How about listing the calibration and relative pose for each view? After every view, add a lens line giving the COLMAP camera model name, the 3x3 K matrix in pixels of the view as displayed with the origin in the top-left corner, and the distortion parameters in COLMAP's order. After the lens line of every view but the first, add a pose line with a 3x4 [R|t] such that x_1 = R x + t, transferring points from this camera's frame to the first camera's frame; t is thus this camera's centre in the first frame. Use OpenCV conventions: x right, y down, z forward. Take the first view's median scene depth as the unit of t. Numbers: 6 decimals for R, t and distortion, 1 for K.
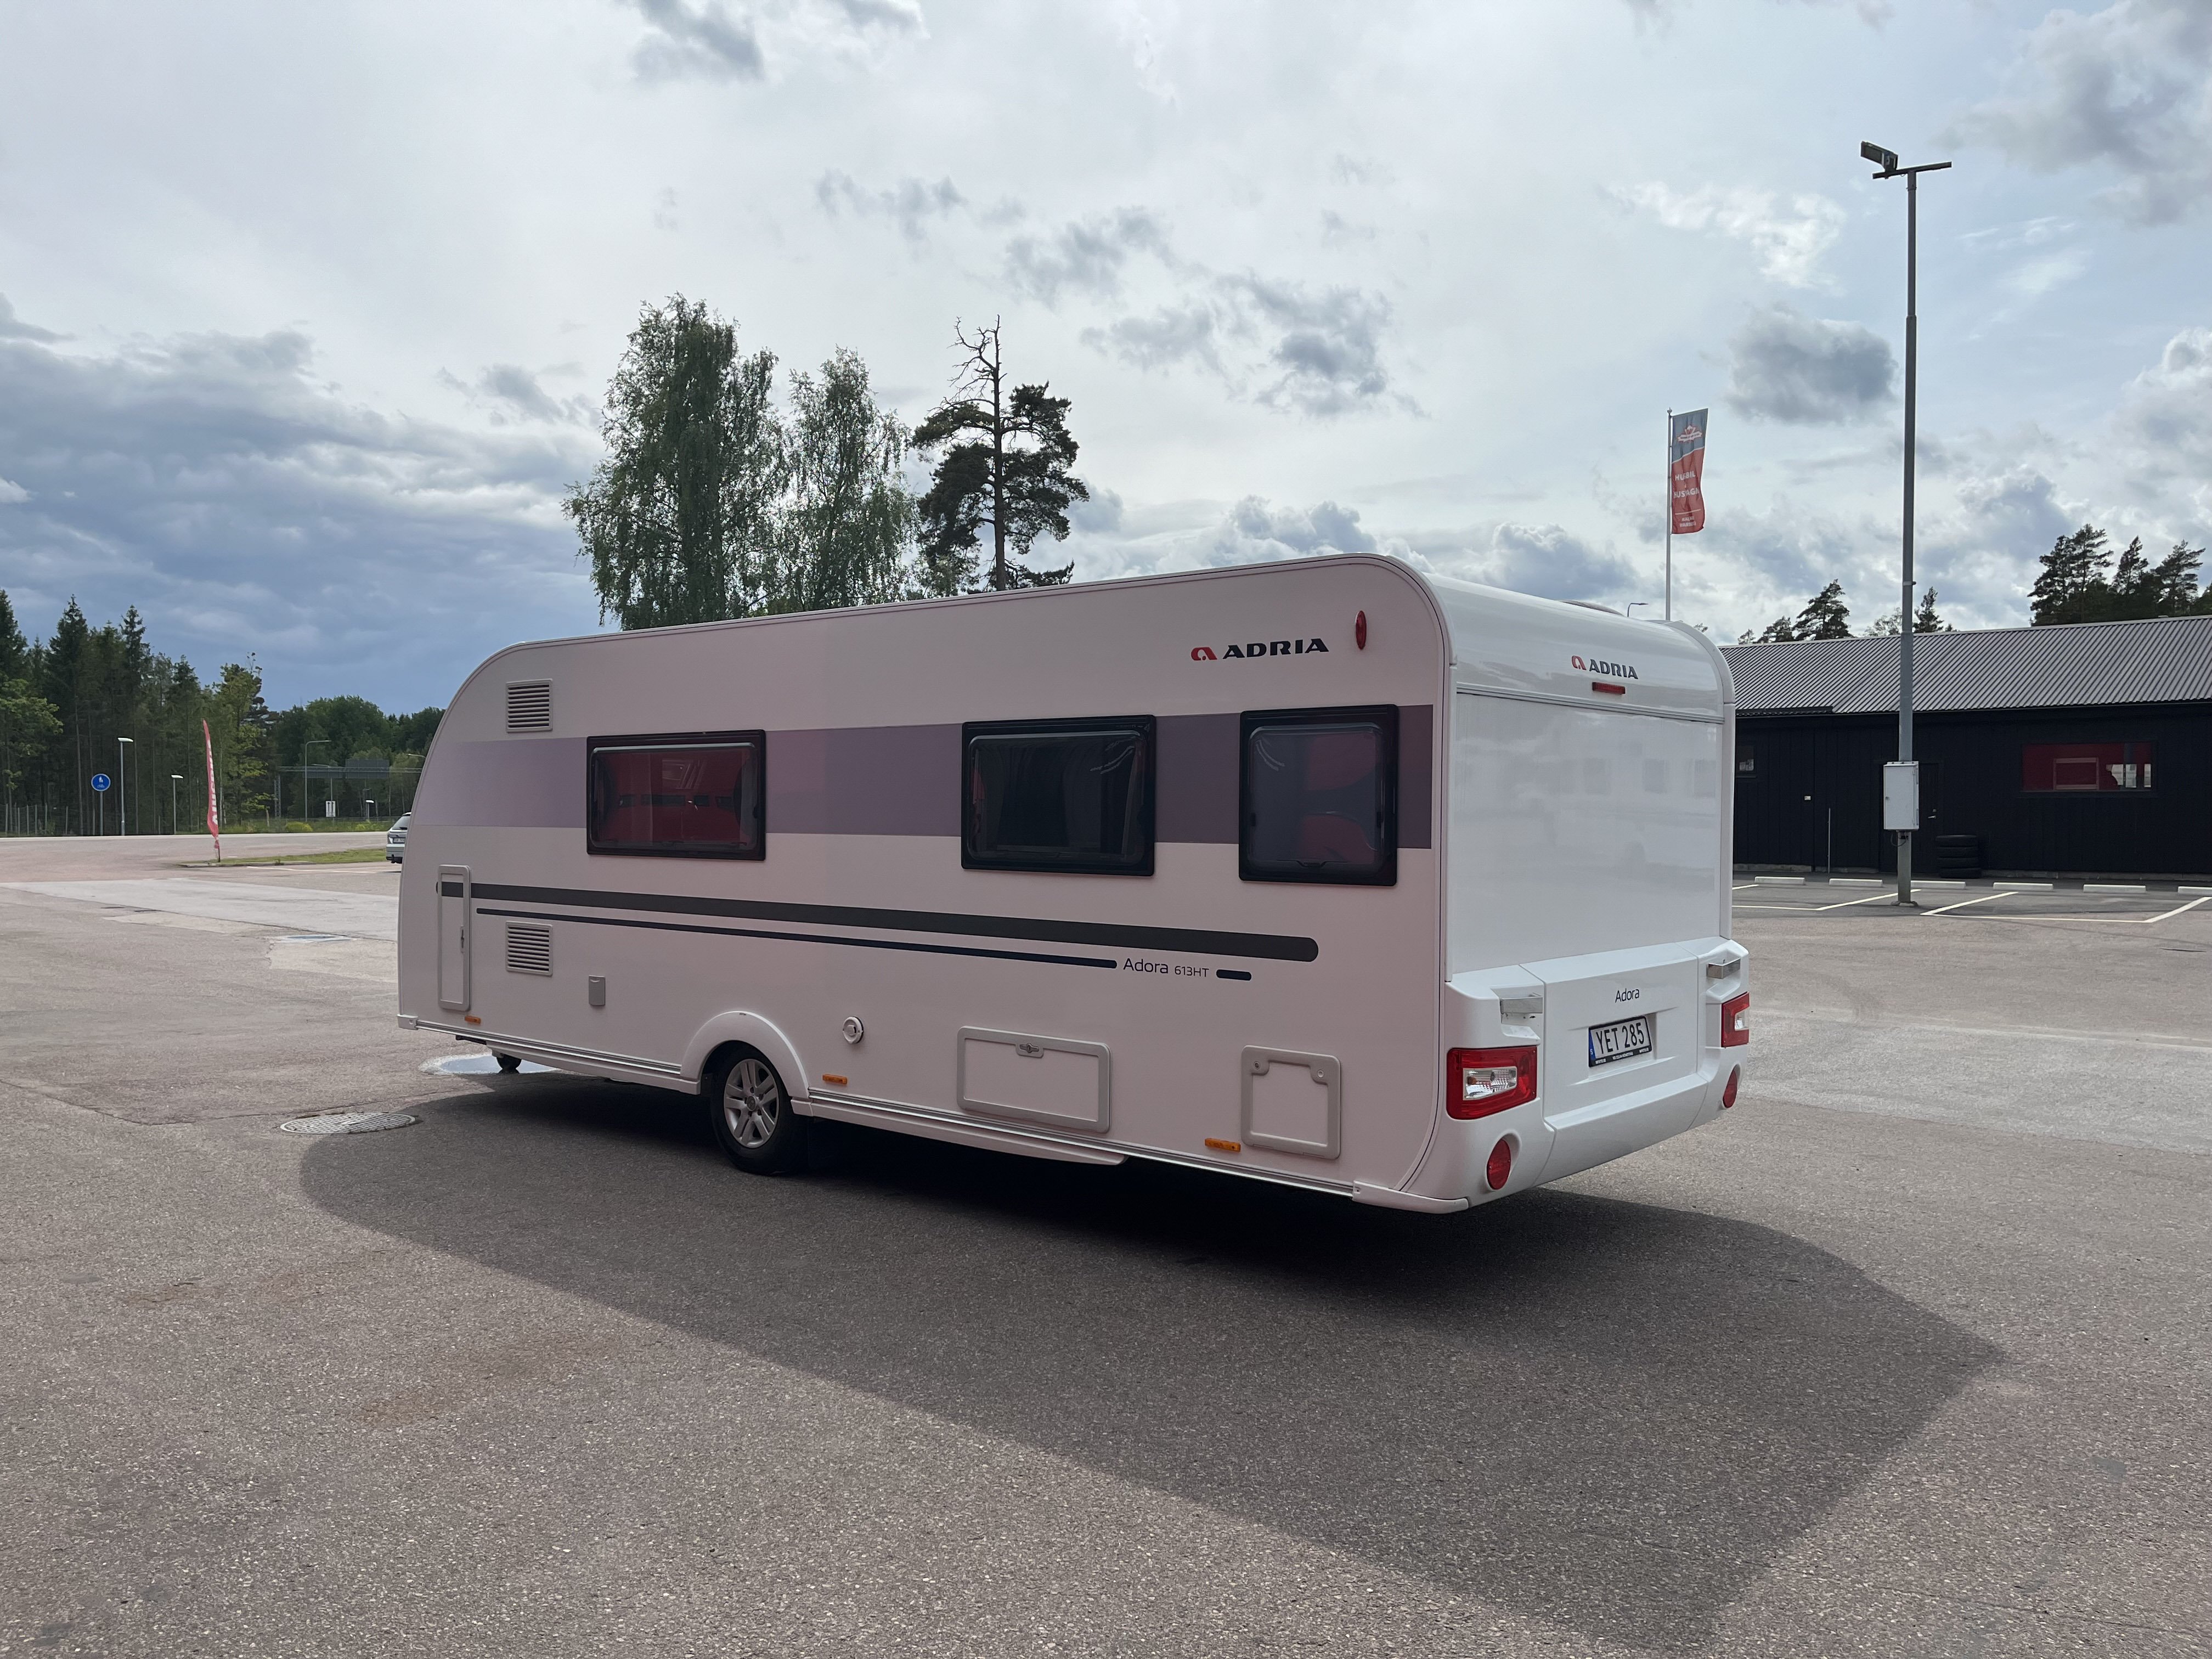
lens RADIAL K [[1701.7, 0, 1090.8], [0, 1701.7, 826.4], [0, 0, 1]] dist [0.006207, -0.005587]
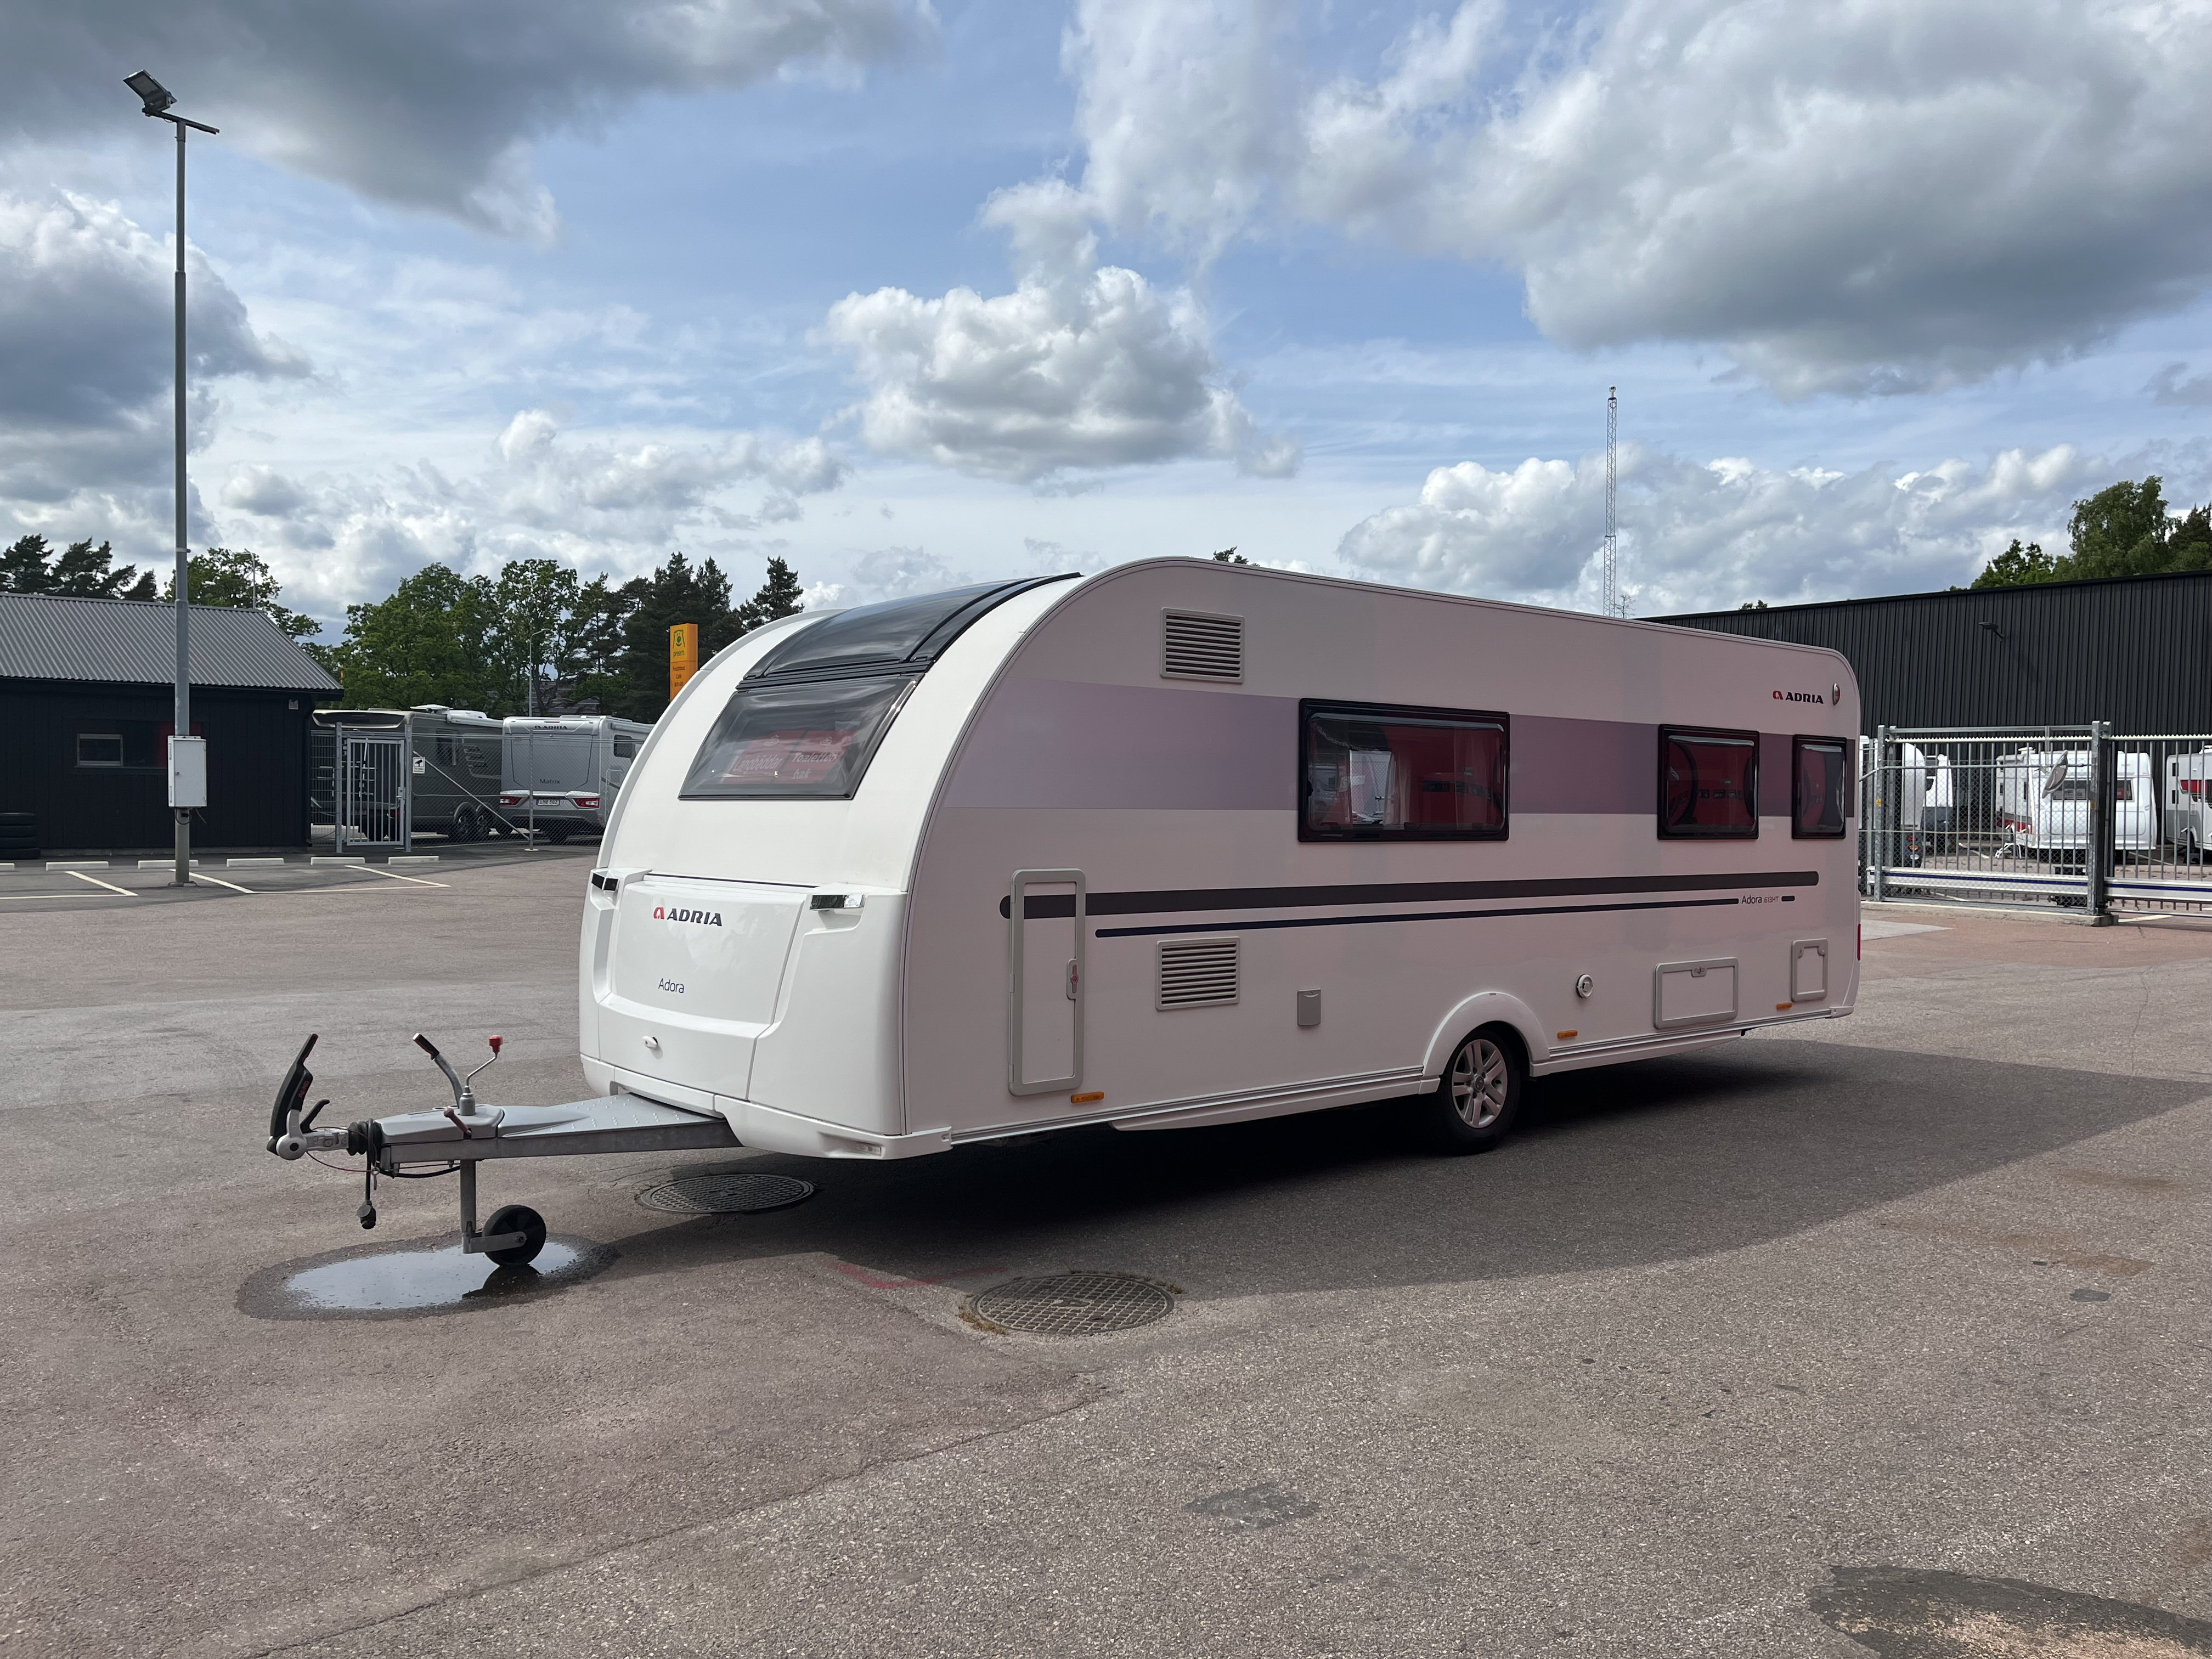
lens RADIAL K [[1701.7, 0, 1090.8], [0, 1701.7, 826.4], [0, 0, 1]] dist [0.006207, -0.005587]
pose [[0.160420, -0.015136, 0.986933, -1.241160], [0.000717, 0.999884, 0.015218, -0.004099], [-0.987049, -0.001734, 0.160412, 1.079842]]
